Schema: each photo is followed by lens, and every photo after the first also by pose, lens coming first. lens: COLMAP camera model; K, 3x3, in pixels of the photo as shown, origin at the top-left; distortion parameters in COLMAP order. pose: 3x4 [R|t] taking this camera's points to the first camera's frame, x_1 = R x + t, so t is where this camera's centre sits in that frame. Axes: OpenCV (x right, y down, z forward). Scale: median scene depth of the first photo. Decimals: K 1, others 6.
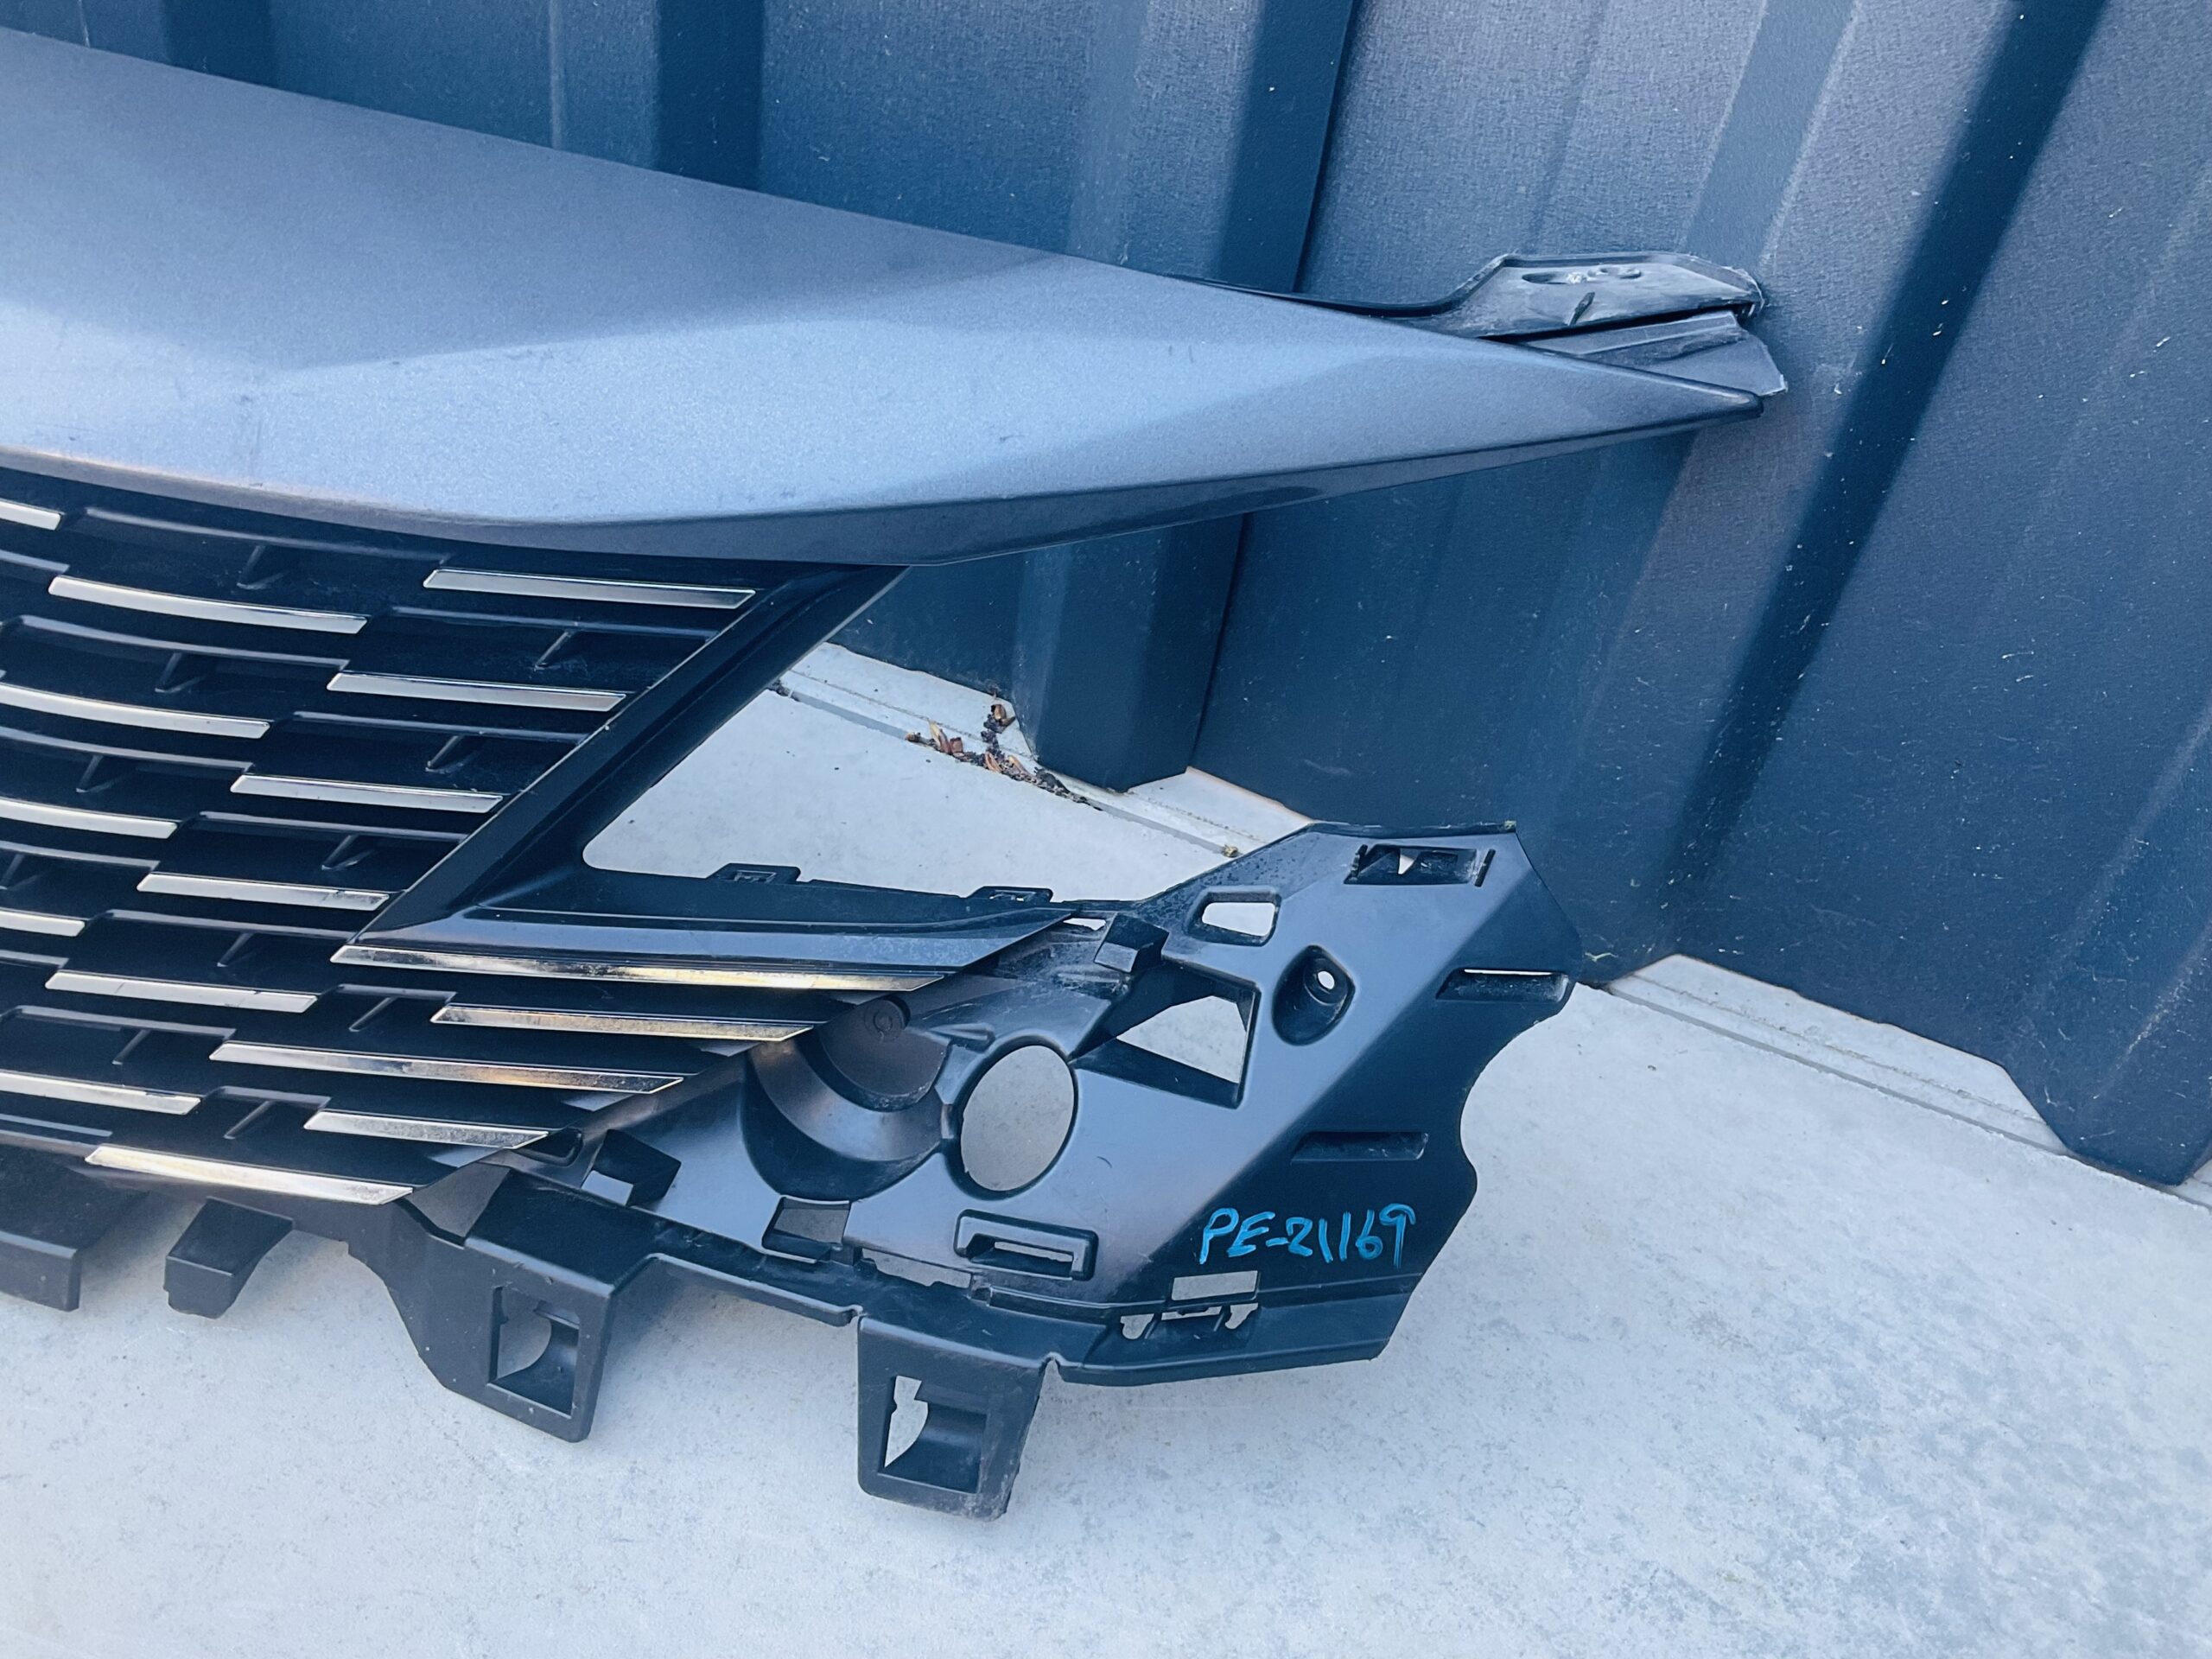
lens RADIAL K [[2044.8, 0, 1112.8], [0, 2044.8, 841.7], [0, 0, 1]] dist [0.109910, -0.237718]
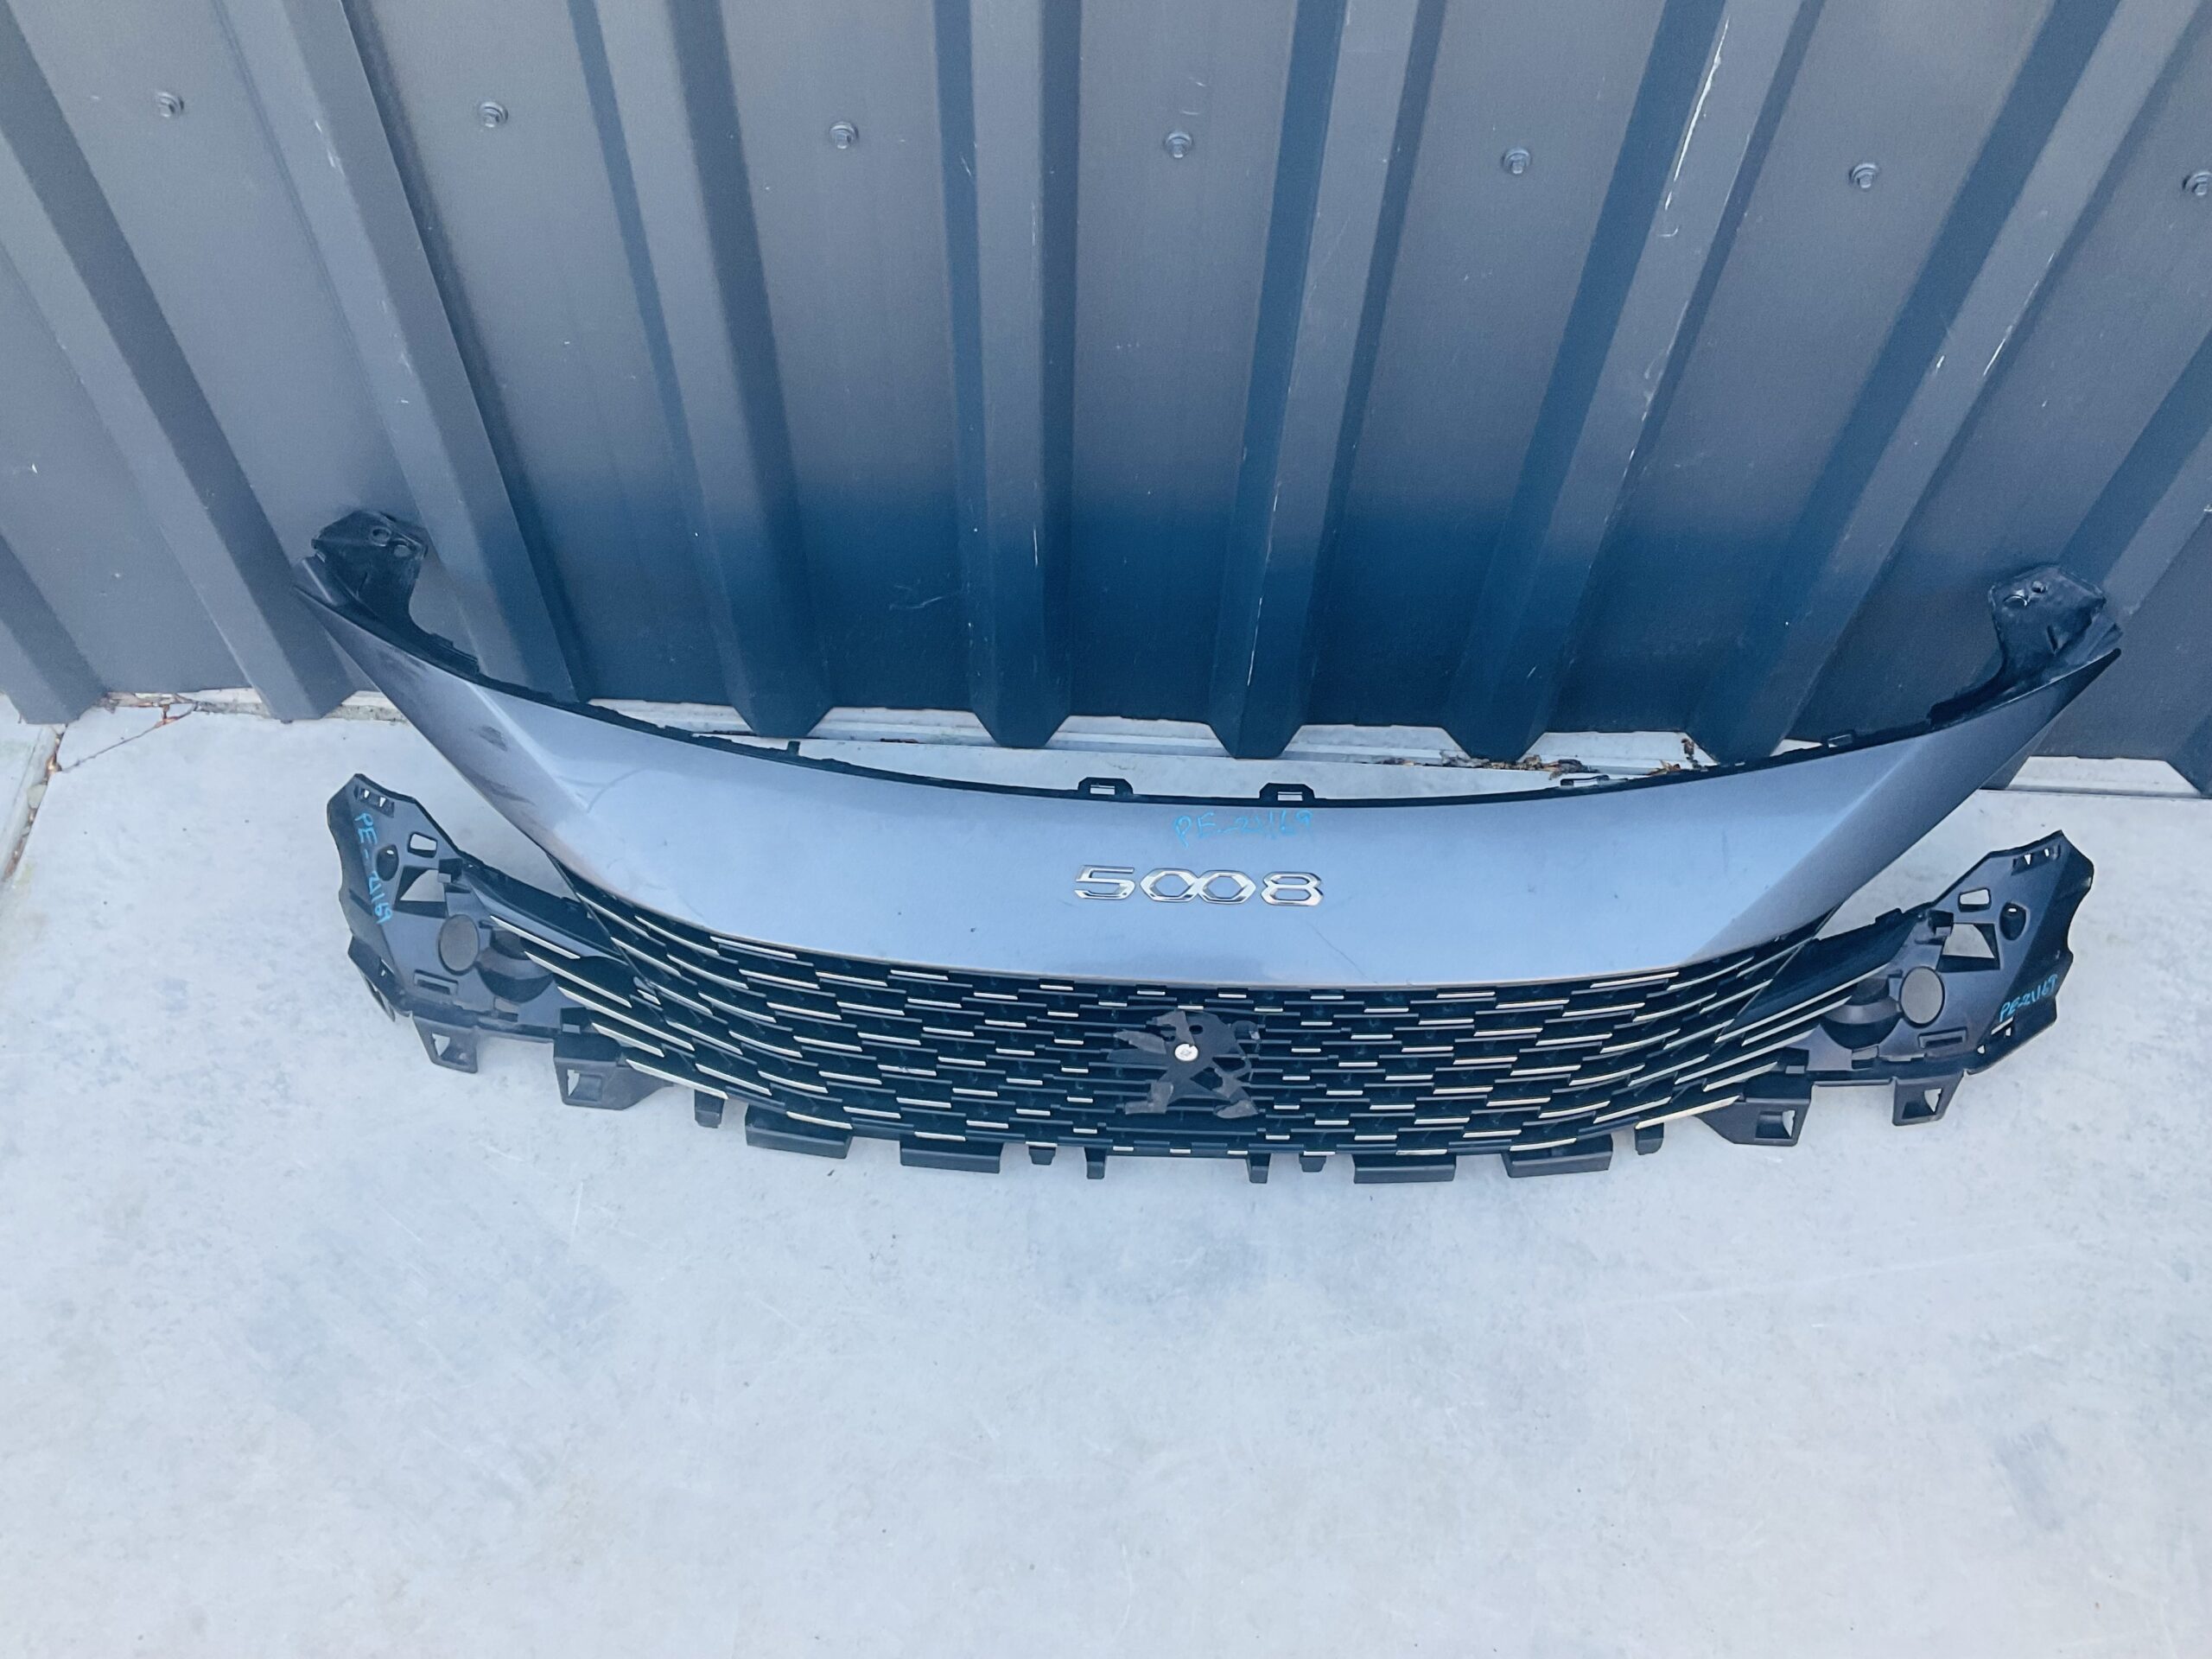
lens RADIAL K [[2044.8, 0, 1112.8], [0, 2044.8, 841.7], [0, 0, 1]] dist [0.109910, -0.237718]
pose [[0.934767, -0.348126, 0.070839, -1.161140], [0.298503, 0.877771, 0.374718, -1.382774], [-0.192629, -0.329129, 0.924428, -1.265959]]
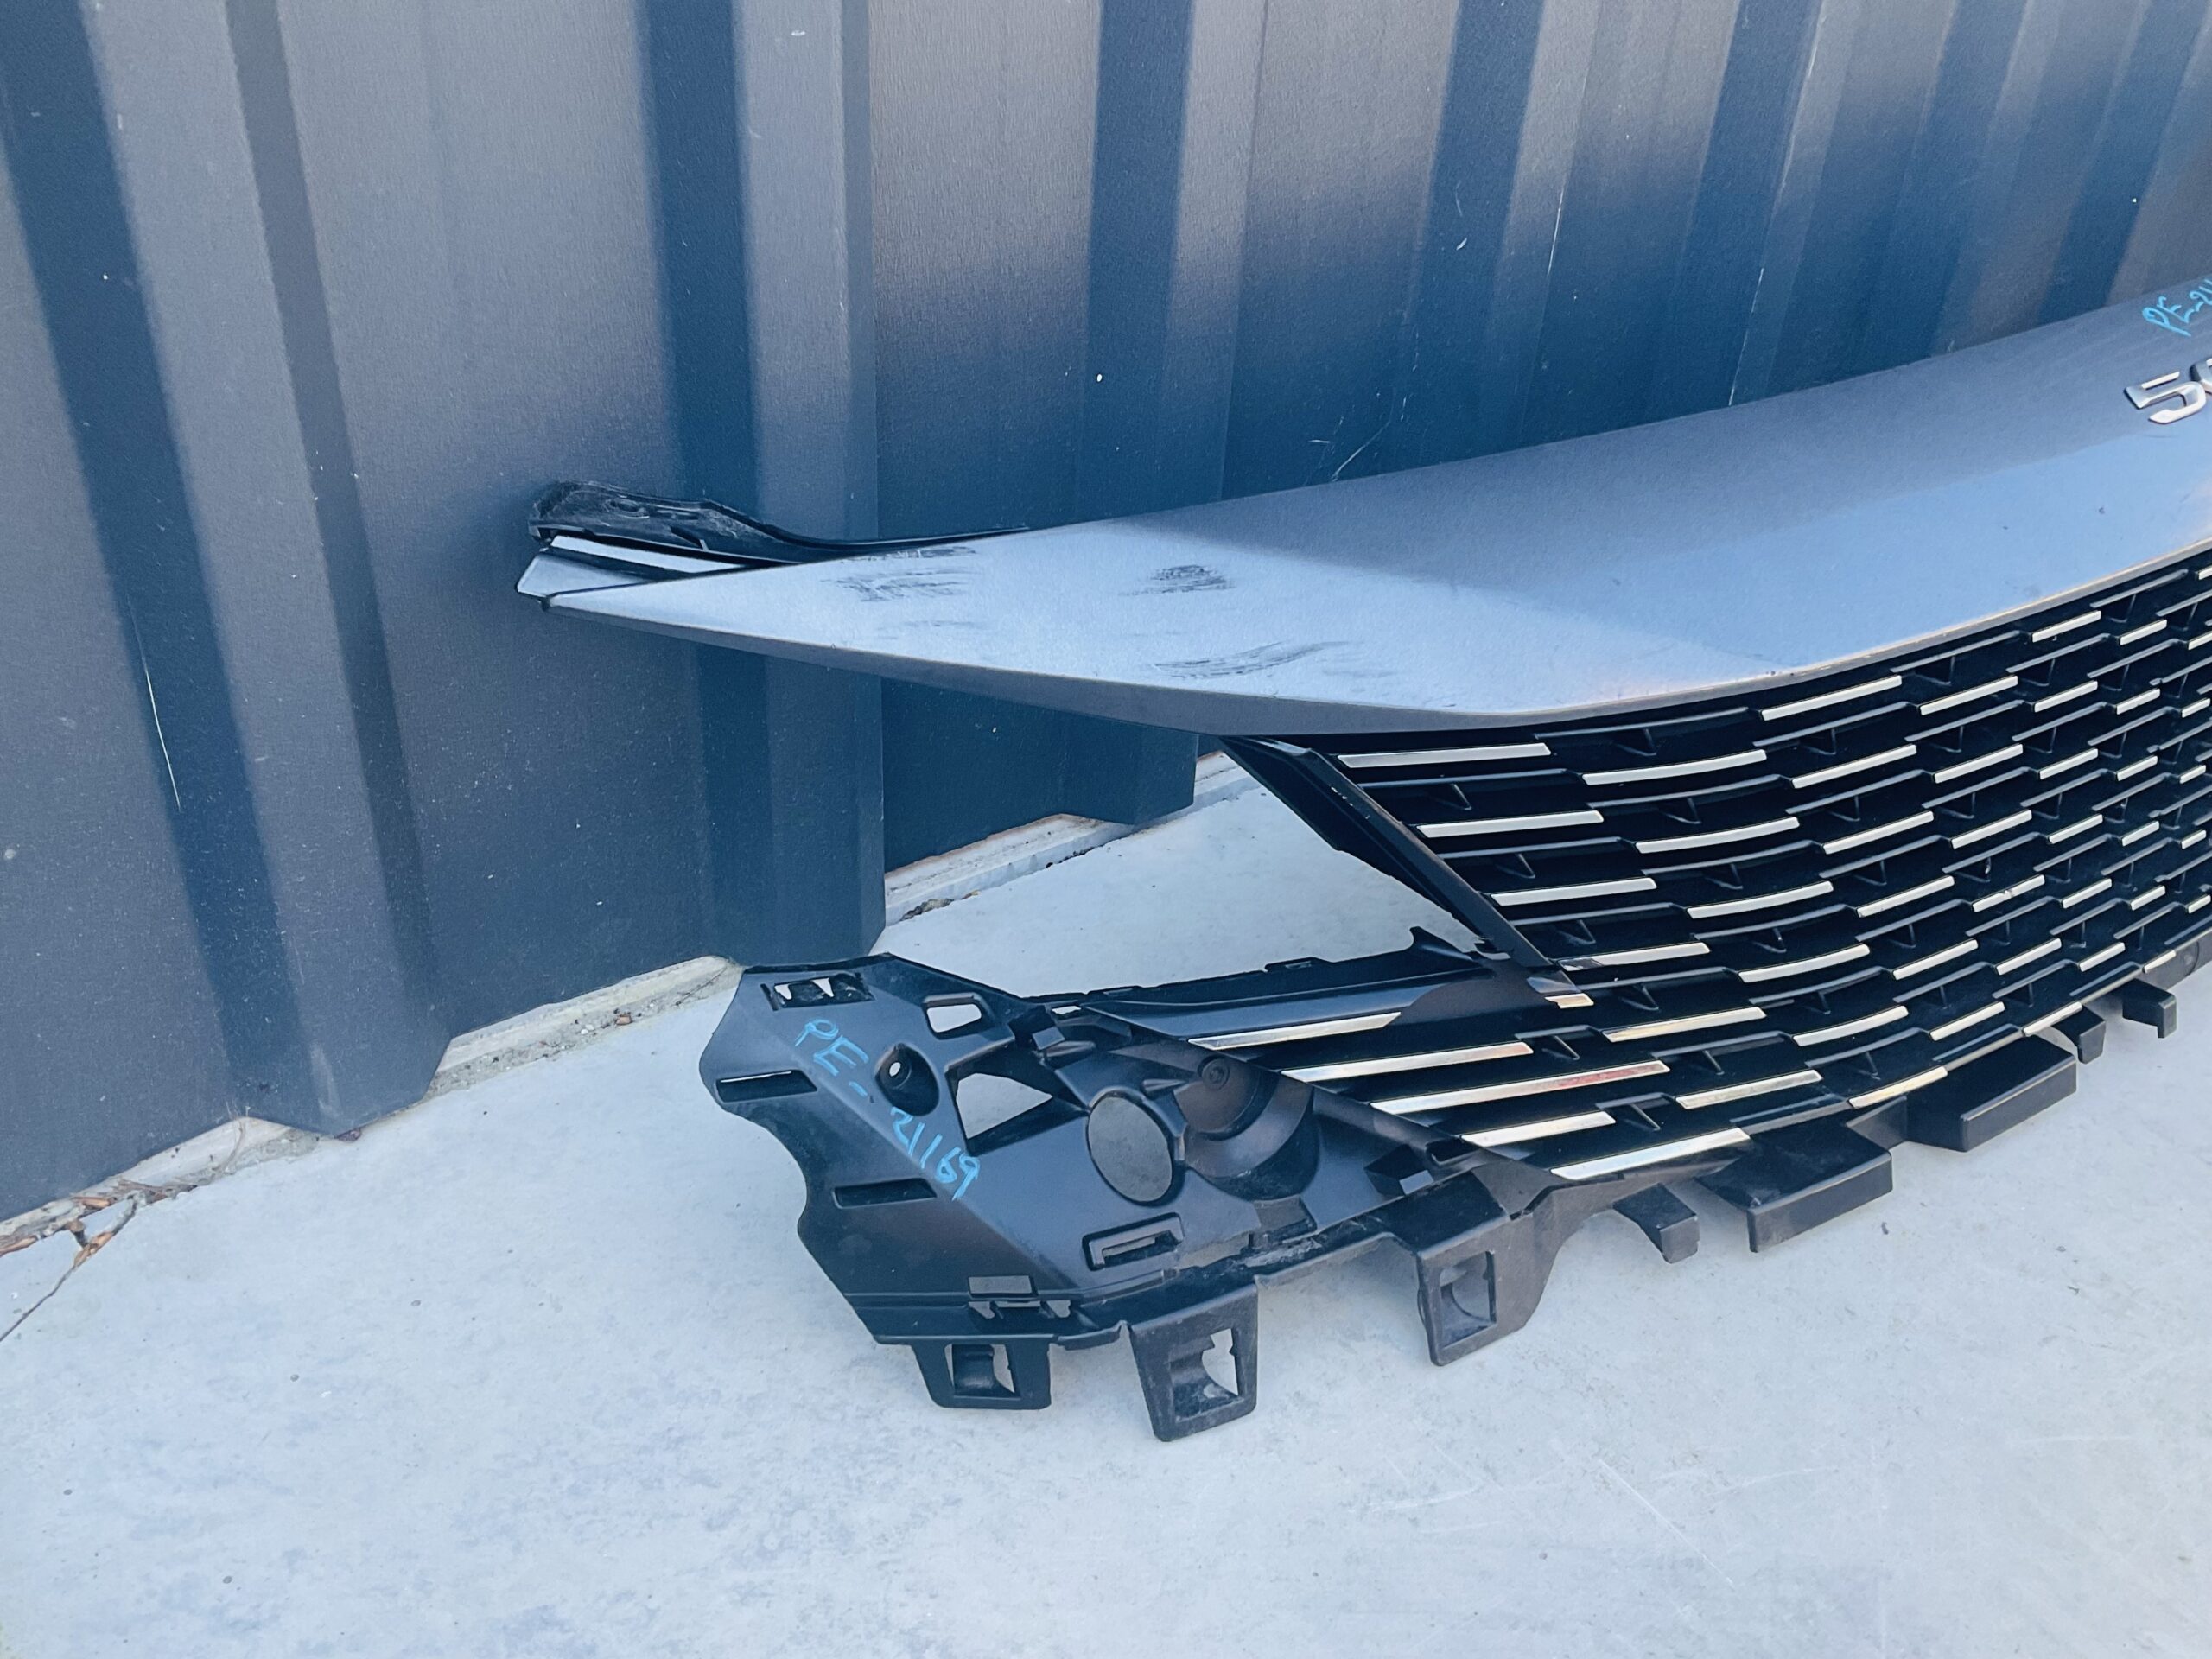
lens RADIAL K [[2044.8, 0, 1112.8], [0, 2044.8, 841.7], [0, 0, 1]] dist [0.109910, -0.237718]
pose [[0.530806, -0.563383, 0.633123, -2.569913], [0.550627, 0.797153, 0.247703, -0.989093], [-0.644247, 0.217133, 0.733348, 0.389293]]
